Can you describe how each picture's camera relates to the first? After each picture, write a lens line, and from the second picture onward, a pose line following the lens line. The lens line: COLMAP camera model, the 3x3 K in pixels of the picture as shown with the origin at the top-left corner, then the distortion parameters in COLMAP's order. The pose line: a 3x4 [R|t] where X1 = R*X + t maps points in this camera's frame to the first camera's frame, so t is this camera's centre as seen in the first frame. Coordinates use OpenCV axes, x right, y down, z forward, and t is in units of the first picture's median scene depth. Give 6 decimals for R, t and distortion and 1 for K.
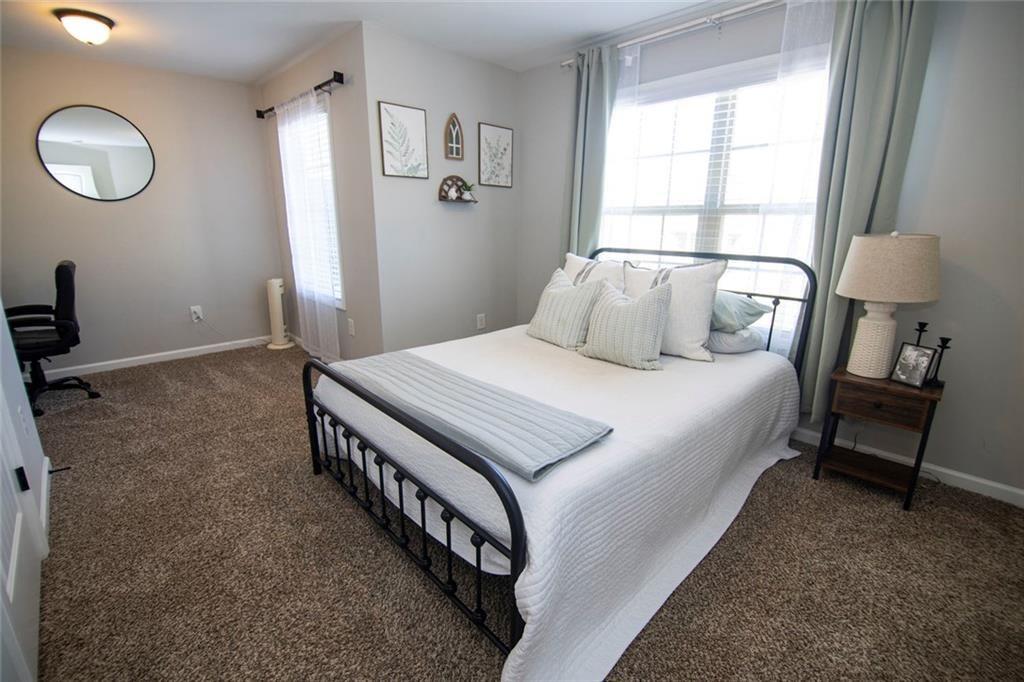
lens RADIAL K [[458.6, 0, 512.0], [0, 458.6, 341.0], [0, 0, 1]] dist [-0.018259, -0.001763]
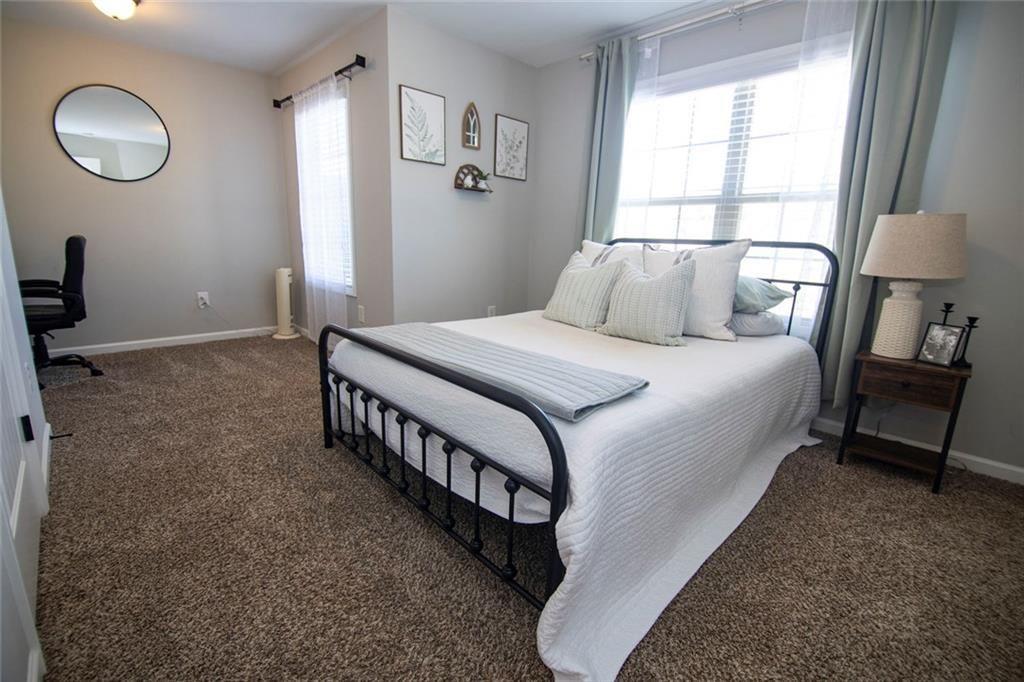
lens RADIAL K [[458.6, 0, 512.0], [0, 458.6, 341.0], [0, 0, 1]] dist [-0.018259, -0.001763]
pose [[0.999674, 0.024704, 0.006396, -0.054288], [-0.024434, 0.998925, -0.039388, 0.104887], [-0.007362, 0.039219, 0.999204, 0.021263]]
